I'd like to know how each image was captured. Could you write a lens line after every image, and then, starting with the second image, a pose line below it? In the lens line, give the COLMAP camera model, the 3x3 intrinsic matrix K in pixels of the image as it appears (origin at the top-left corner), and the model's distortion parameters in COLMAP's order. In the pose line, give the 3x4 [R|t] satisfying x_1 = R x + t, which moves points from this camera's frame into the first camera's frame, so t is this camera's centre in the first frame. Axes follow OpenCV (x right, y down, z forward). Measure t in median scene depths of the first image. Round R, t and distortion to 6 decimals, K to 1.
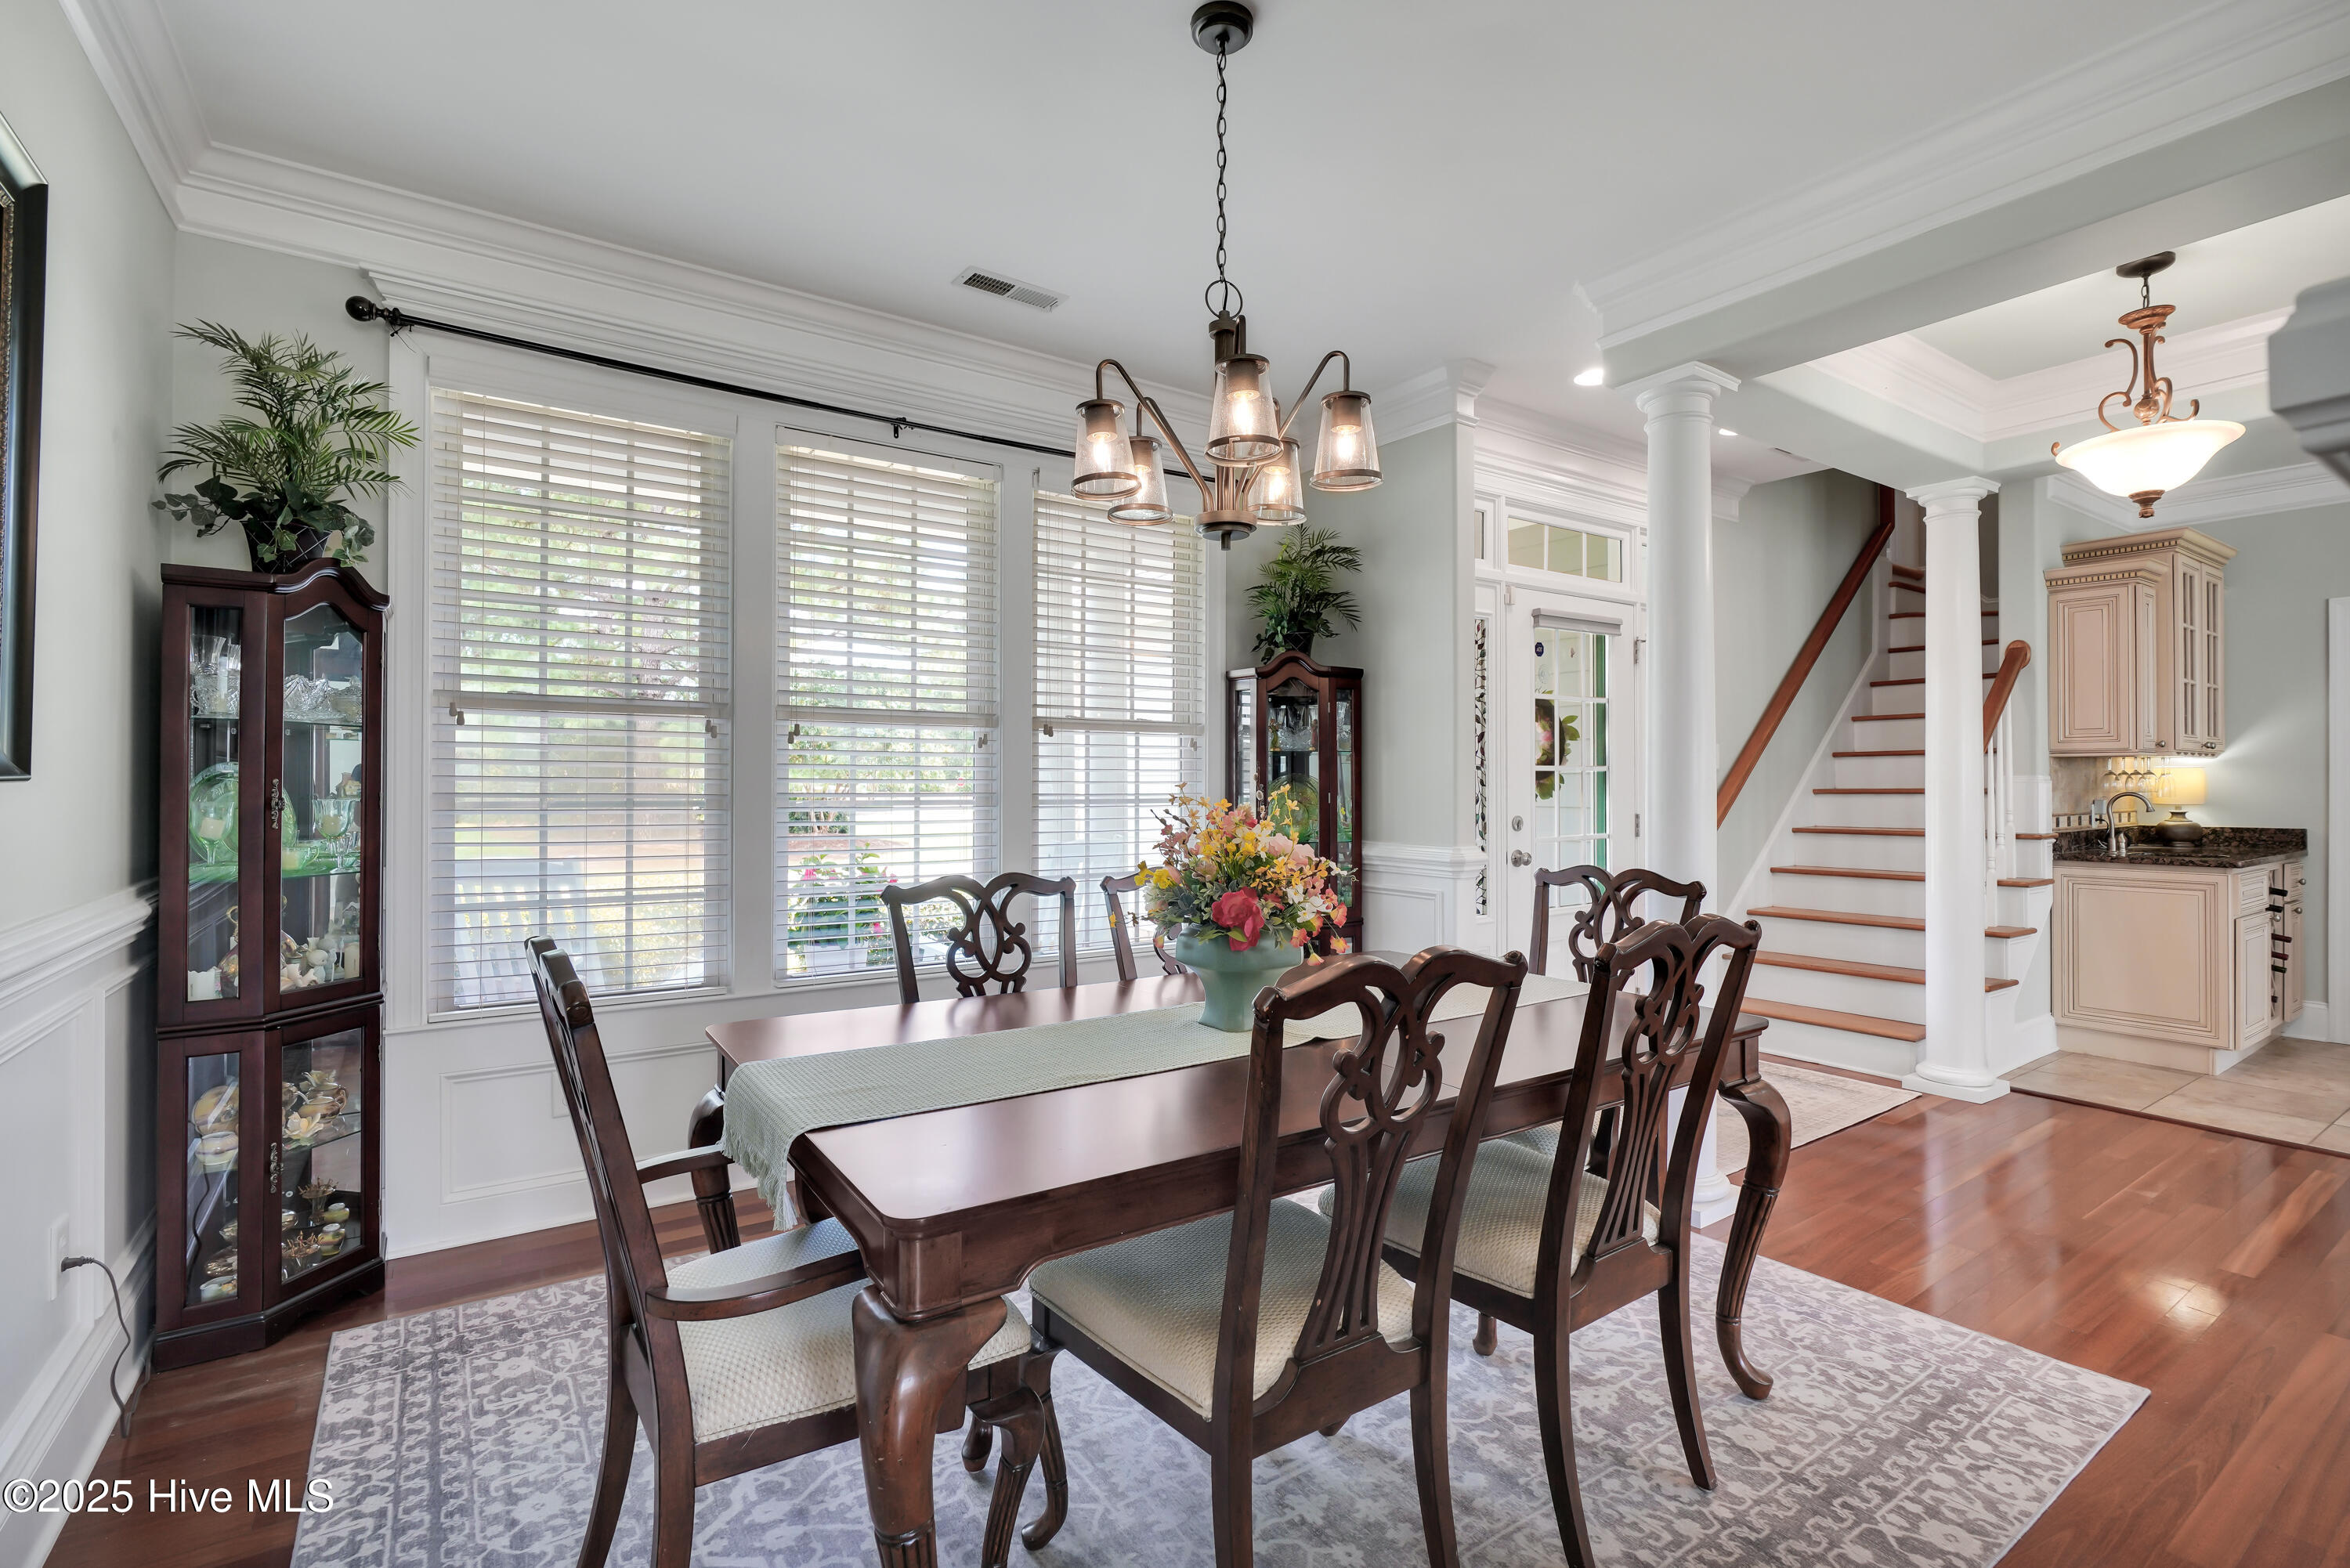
lens RADIAL K [[1108.4, 0, 1188.0], [0, 1108.4, 778.8], [0, 0, 1]] dist [-0.057154, 0.027355]
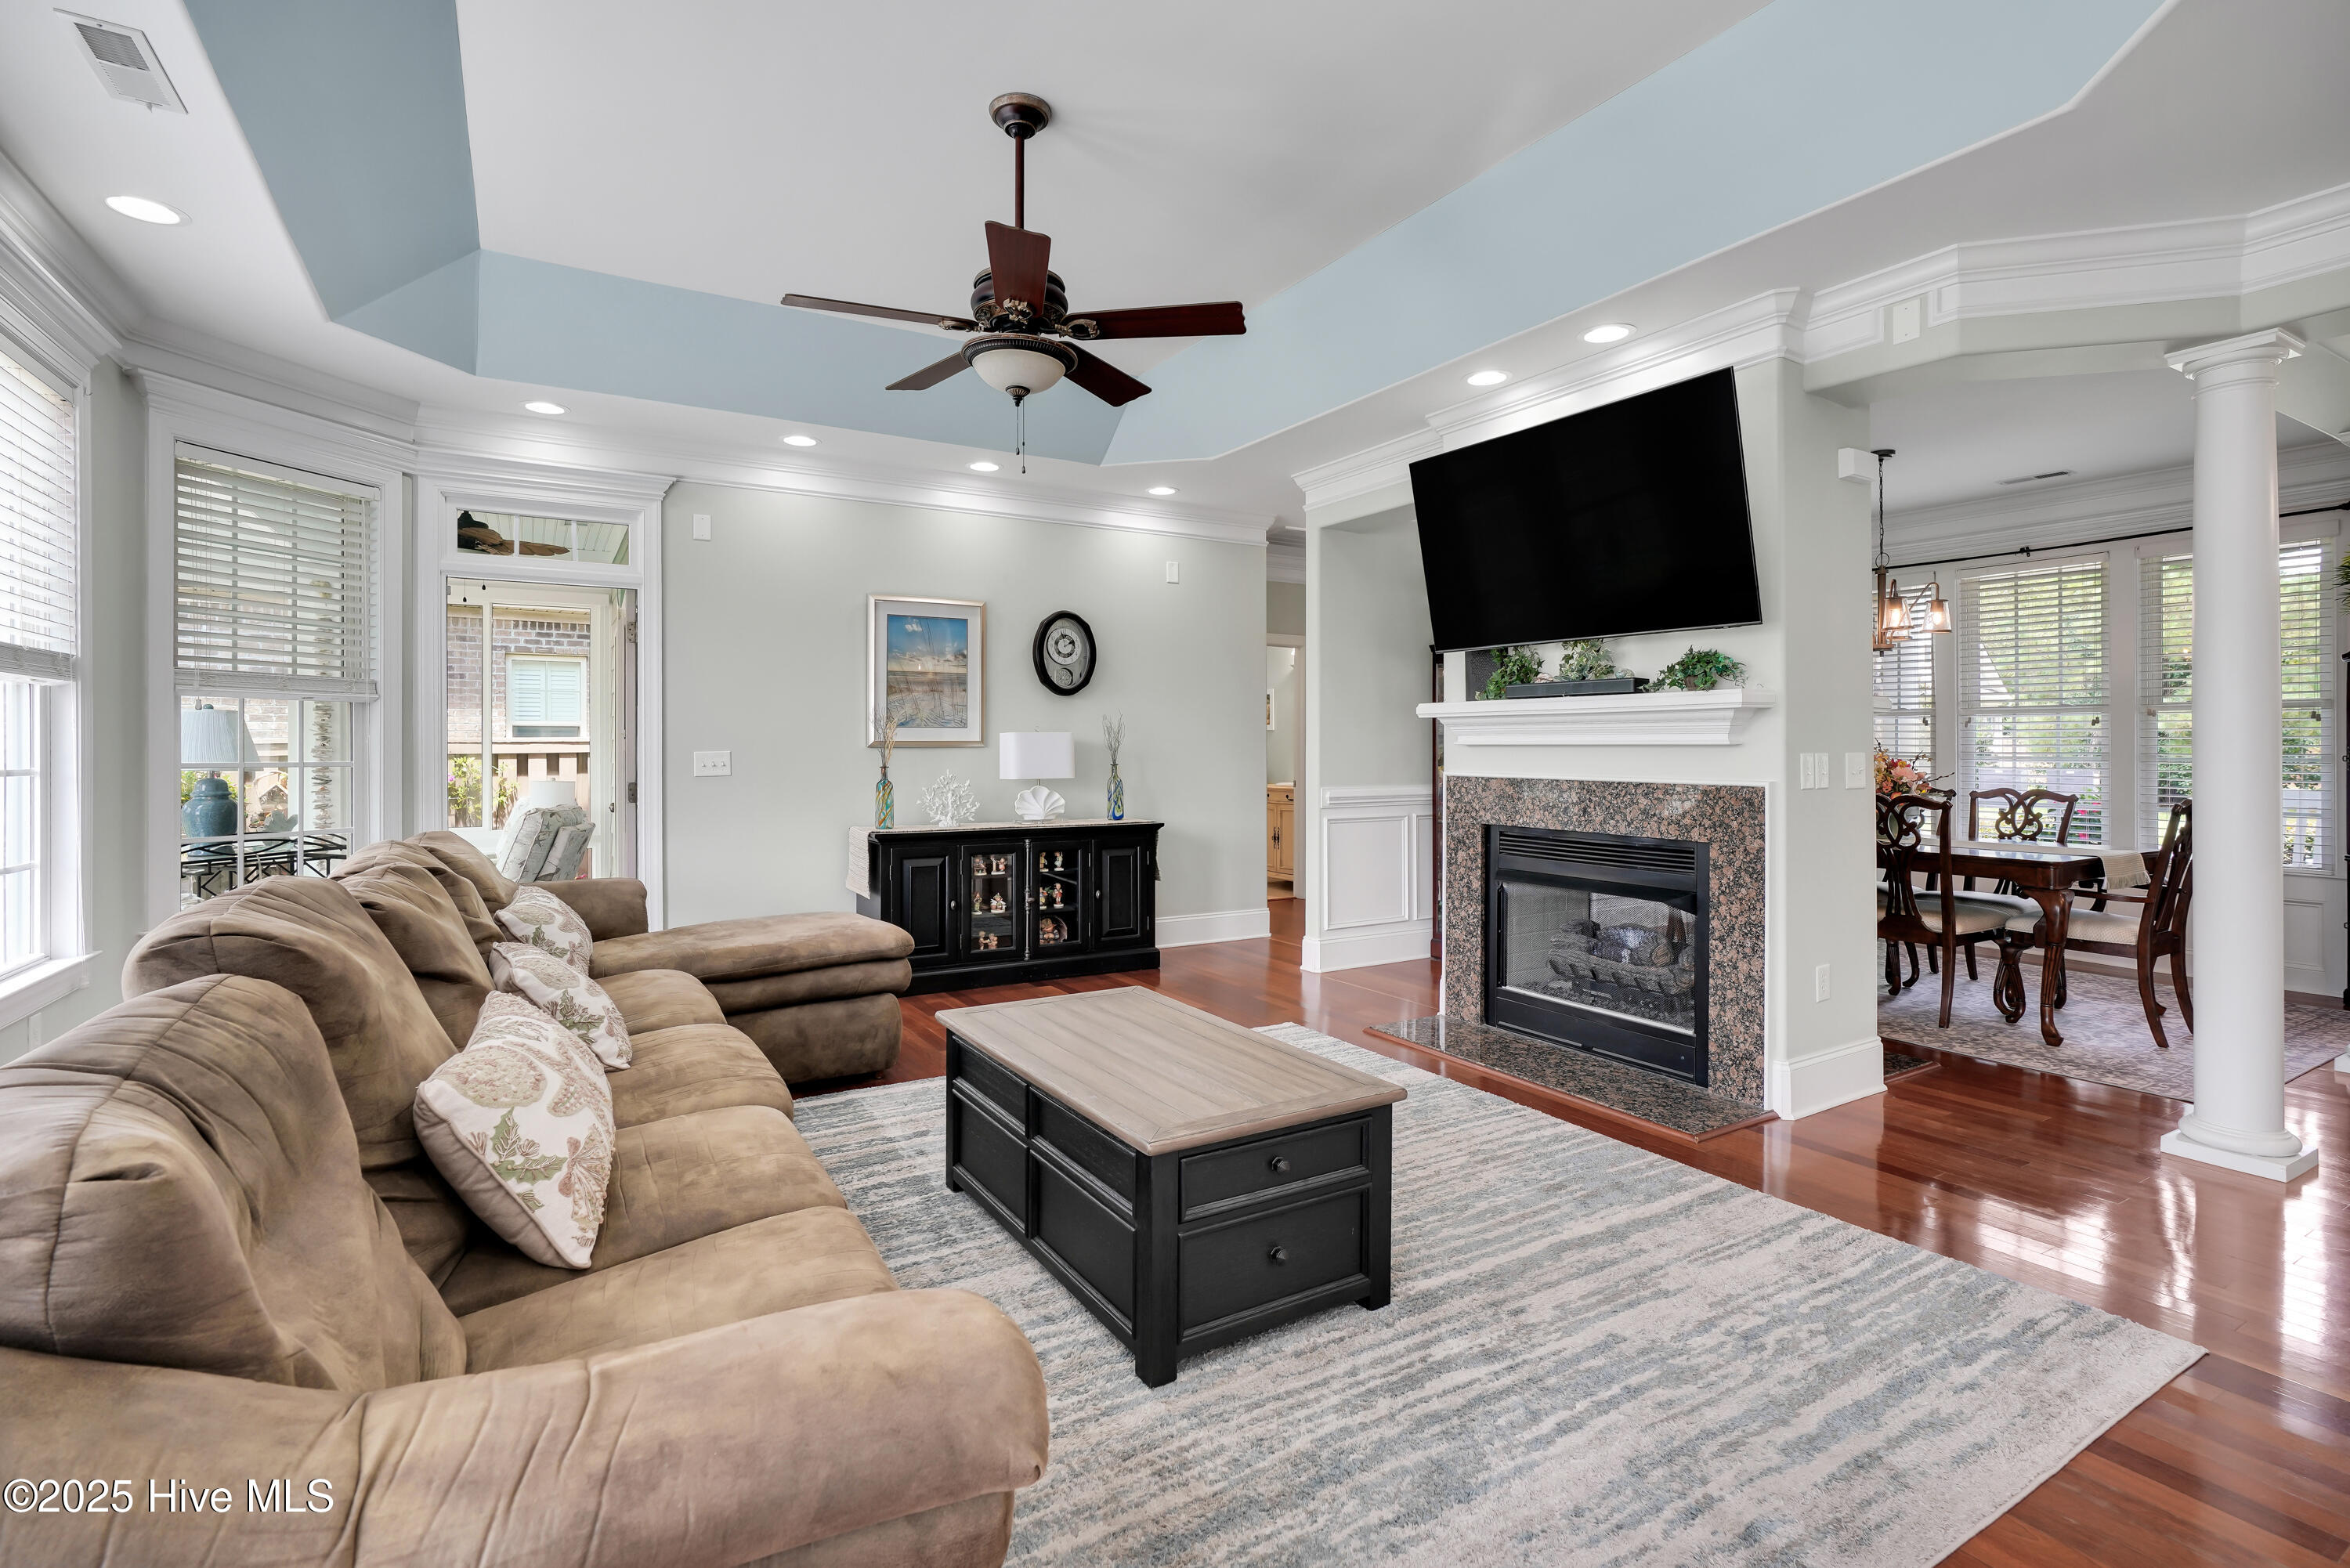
lens RADIAL K [[1089.4, 0, 1165.6], [0, 1089.4, 751.9], [0, 0, 1]] dist [-0.020724, 0.008815]
pose [[-0.070183, 0.002938, -0.997530, 1.228120], [0.004930, 0.999984, 0.002598, 0.000399], [0.997522, -0.004735, -0.070196, -0.231569]]
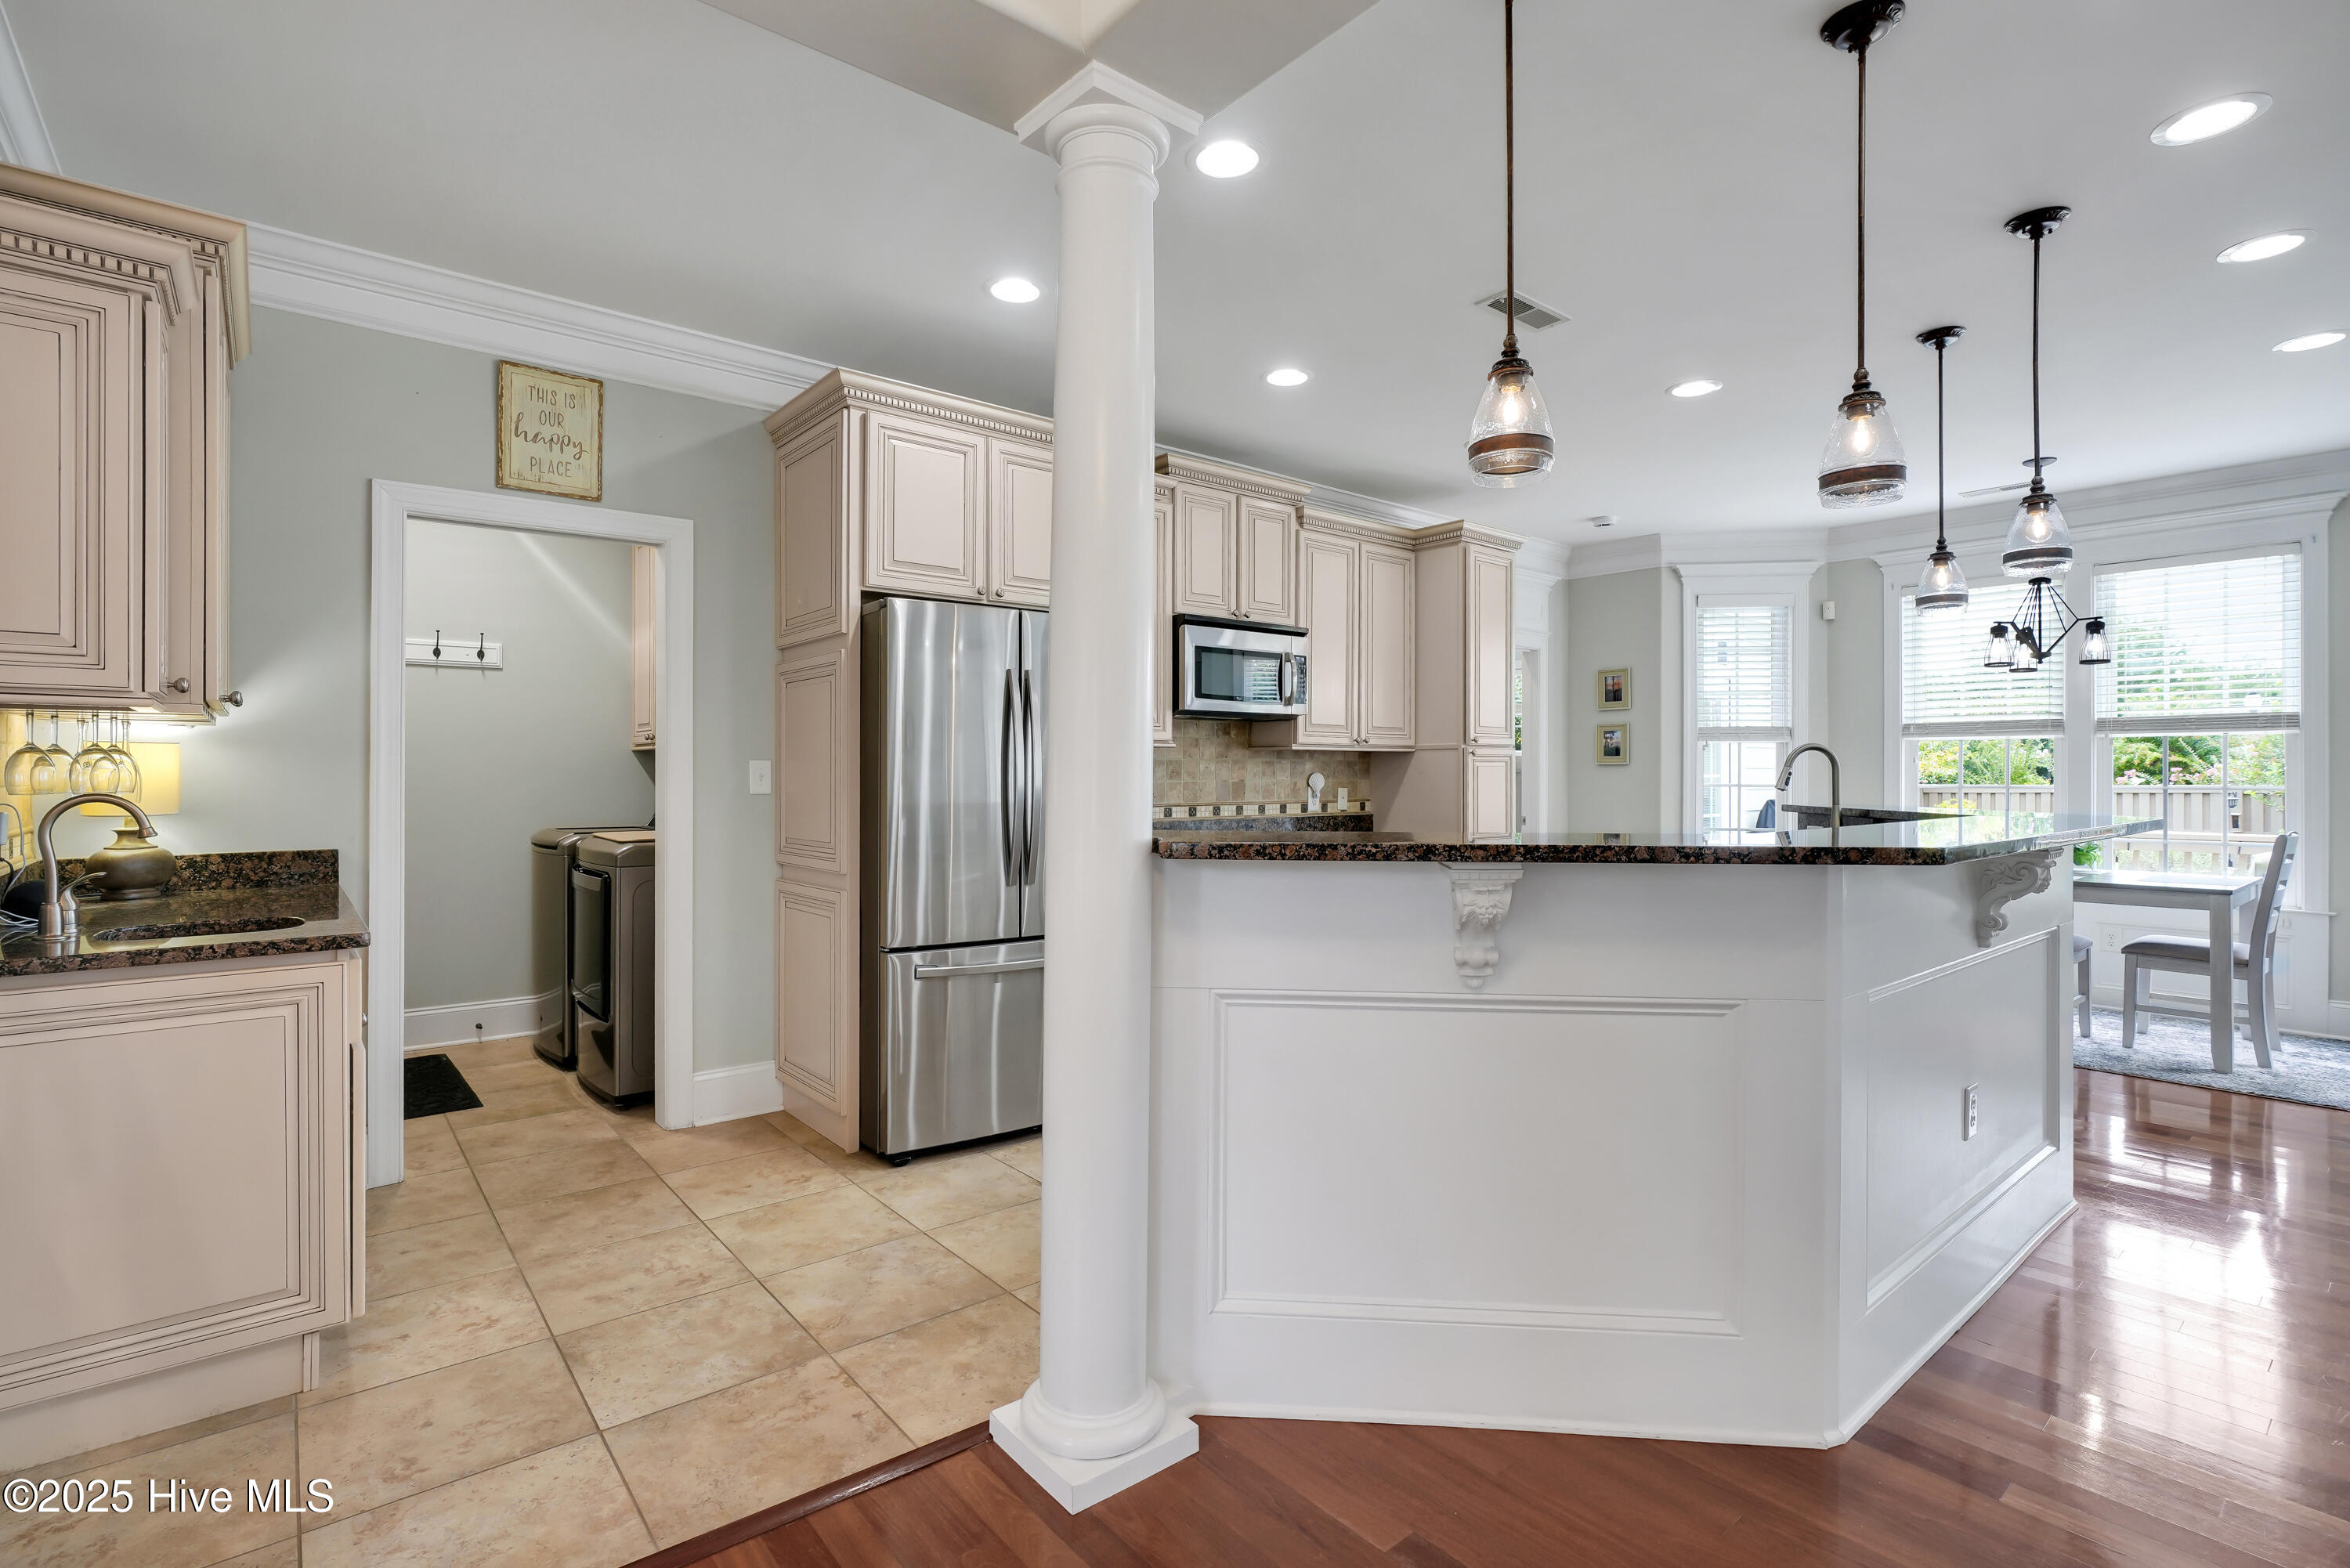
lens RADIAL K [[1093.8, 0, 1165.8], [0, 1093.8, 771.0], [0, 0, 1]] dist [-0.009663, 0.000958]
pose [[-0.081107, 0.005670, 0.996689, 0.426298], [-0.004372, 0.999972, -0.006044, 0.004660], [-0.996696, -0.004847, -0.081080, 0.636186]]
